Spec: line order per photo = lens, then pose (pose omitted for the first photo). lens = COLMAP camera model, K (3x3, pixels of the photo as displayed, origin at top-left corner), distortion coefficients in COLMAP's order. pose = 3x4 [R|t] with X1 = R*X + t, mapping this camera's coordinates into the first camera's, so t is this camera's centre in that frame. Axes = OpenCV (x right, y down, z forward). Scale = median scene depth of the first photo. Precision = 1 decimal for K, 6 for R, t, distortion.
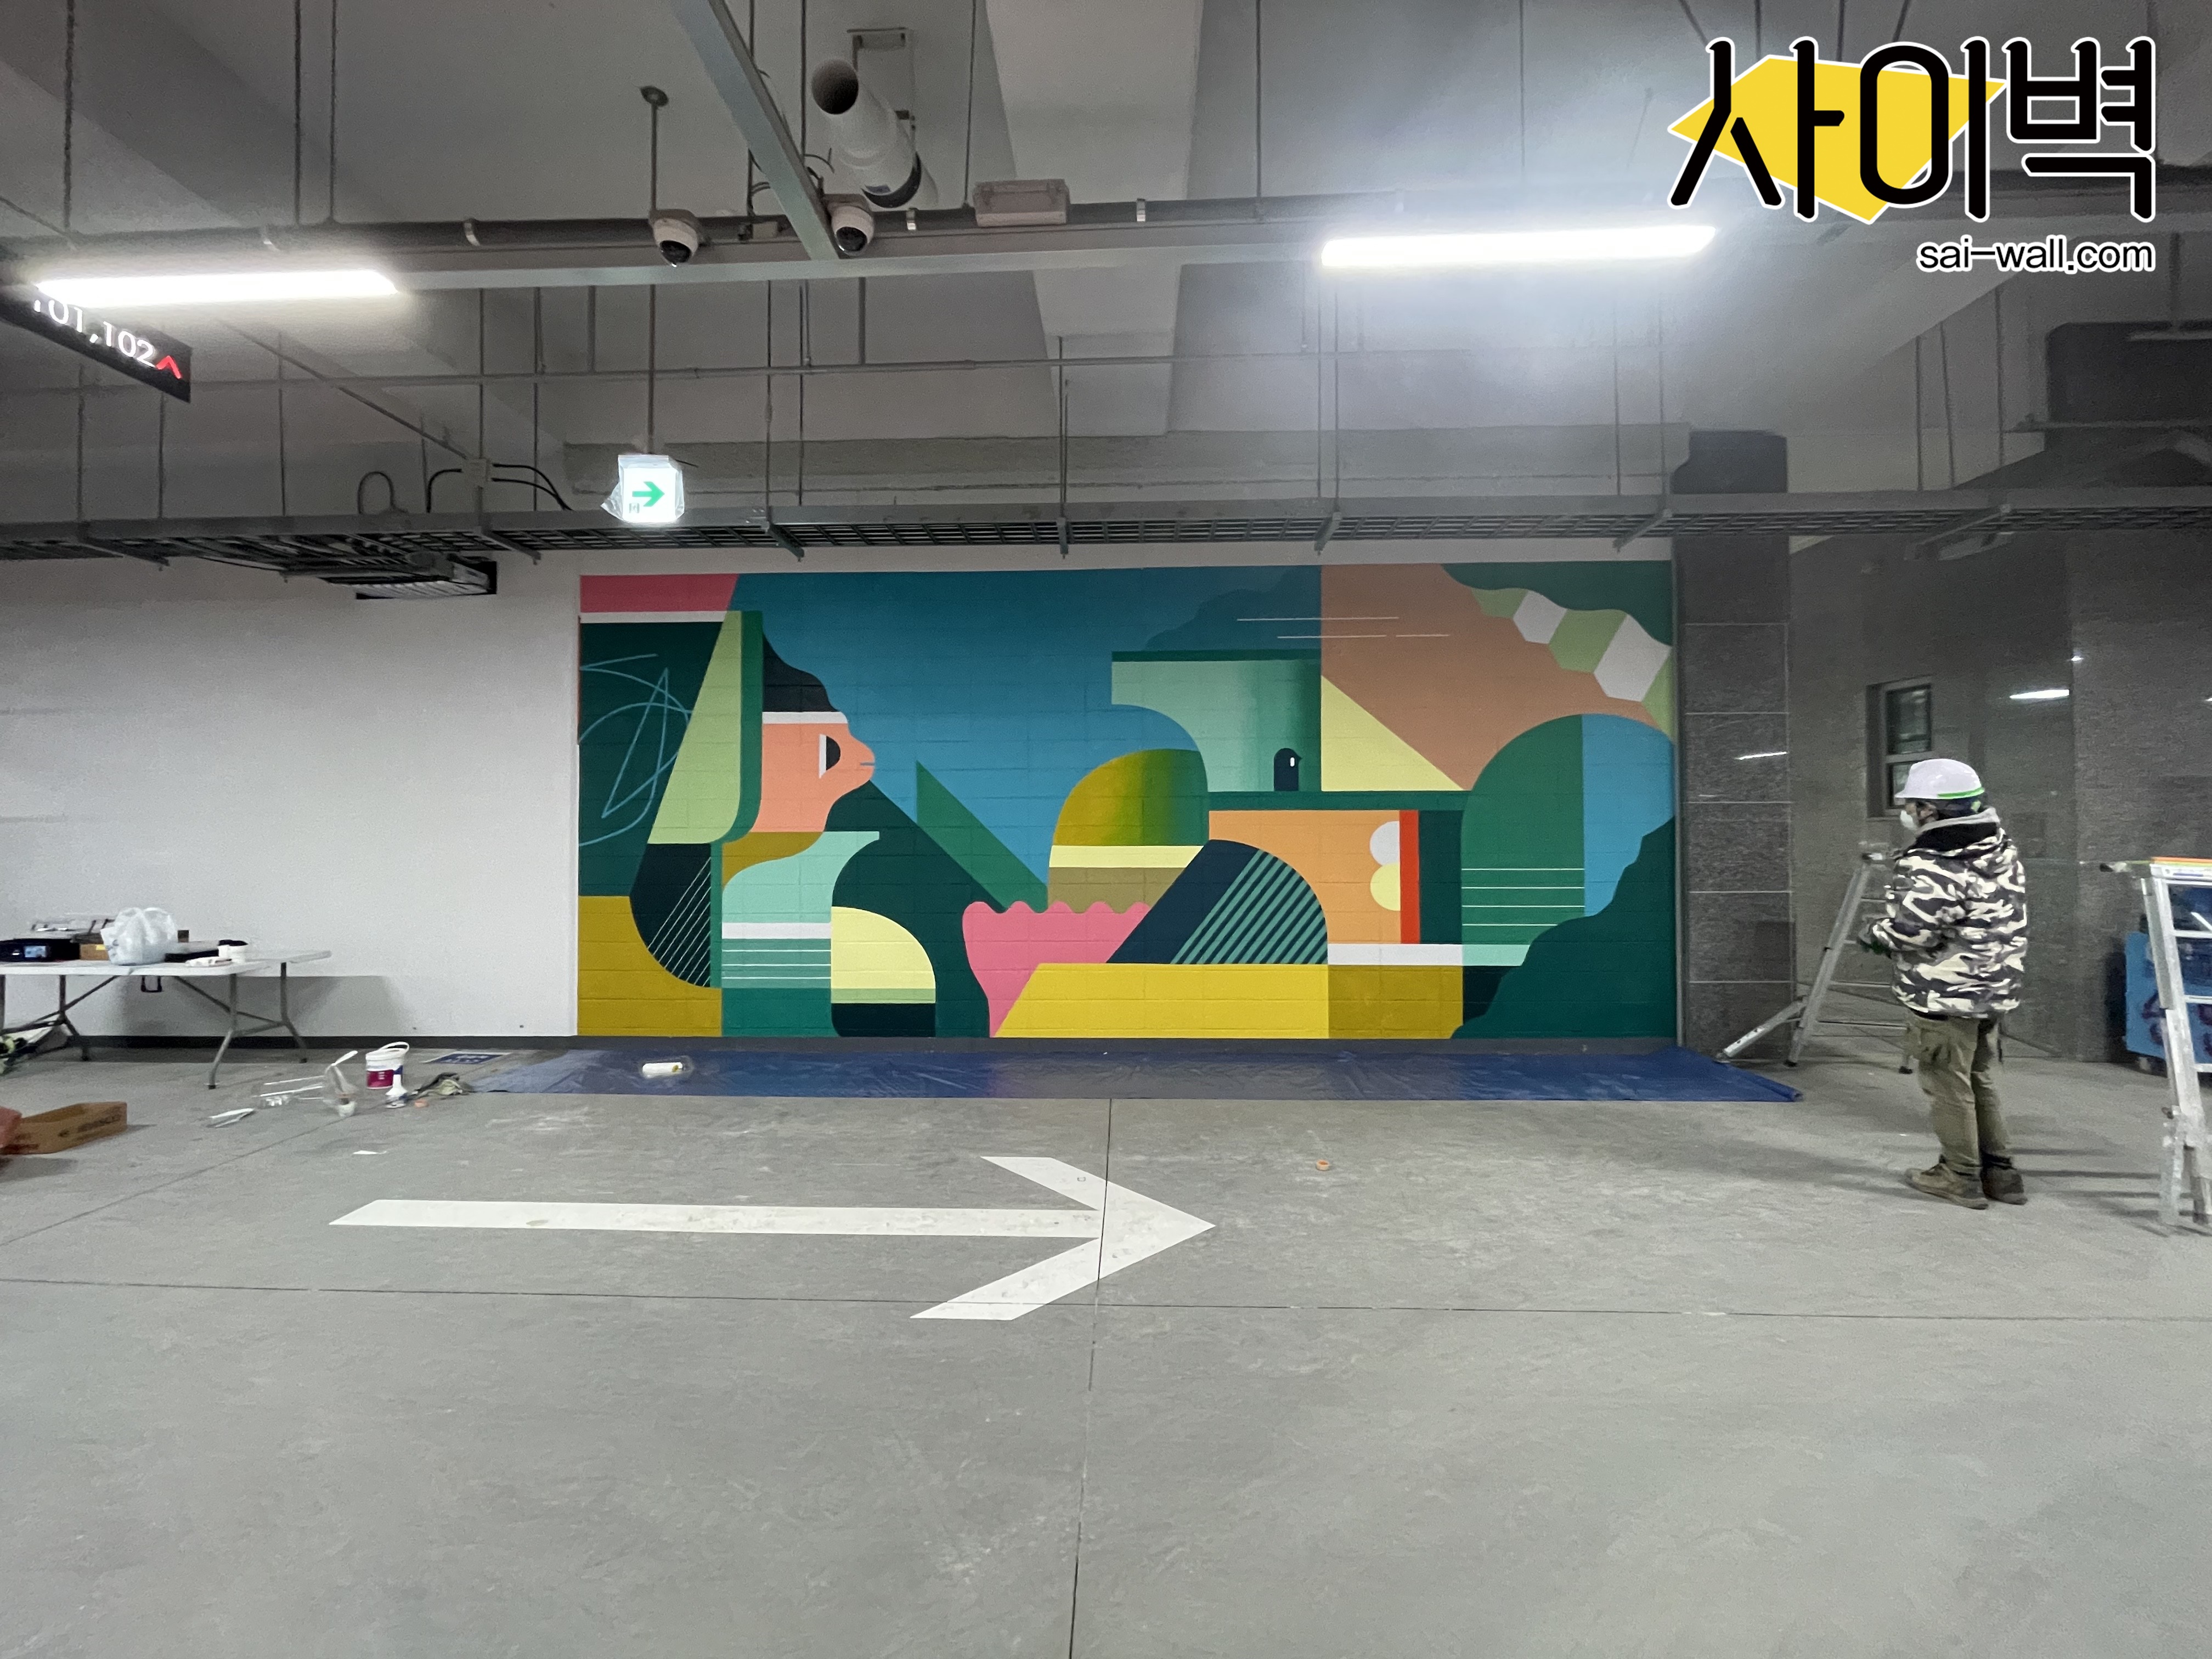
lens RADIAL K [[886.8, 0, 1095.2], [0, 886.8, 817.3], [0, 0, 1]] dist [-0.005313, -0.000646]
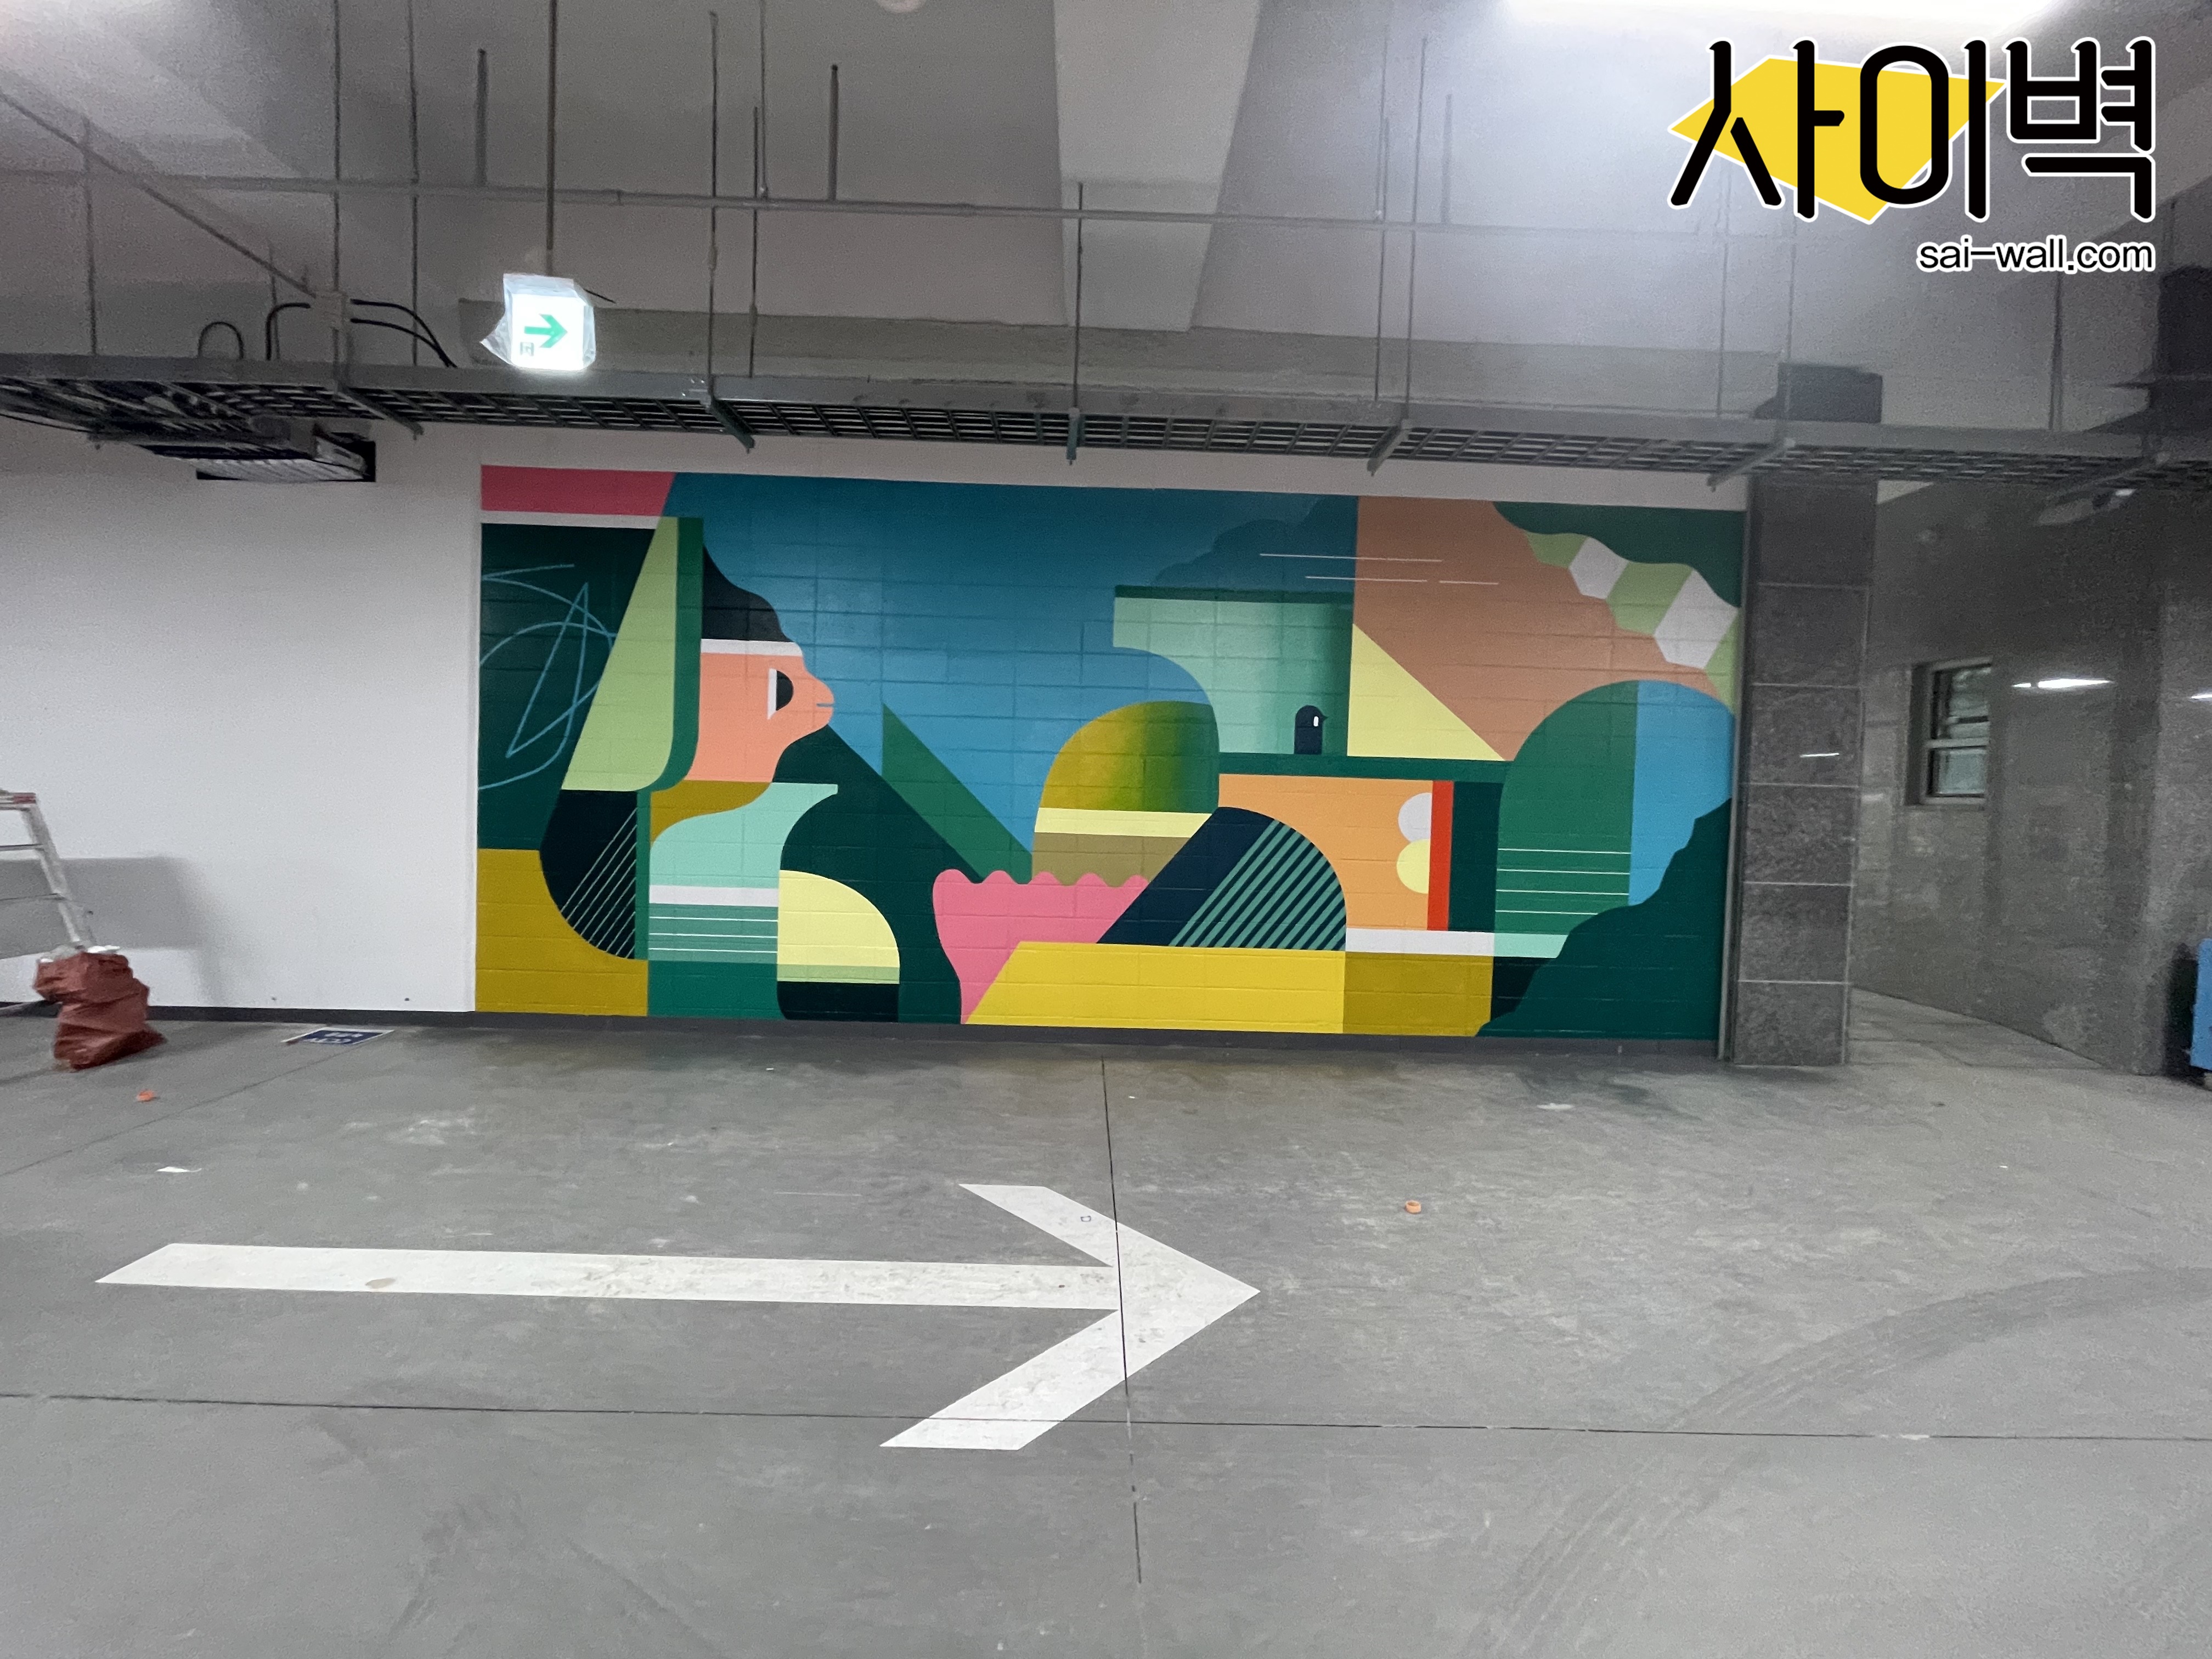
lens RADIAL K [[886.8, 0, 1093.9], [0, 886.8, 817.9], [0, 0, 1]] dist [-0.005313, -0.000646]
pose [[0.998124, 0.032073, 0.052150, -0.041251], [-0.034416, 0.998409, 0.044659, 0.001472], [-0.050635, -0.046370, 0.997640, 0.133838]]
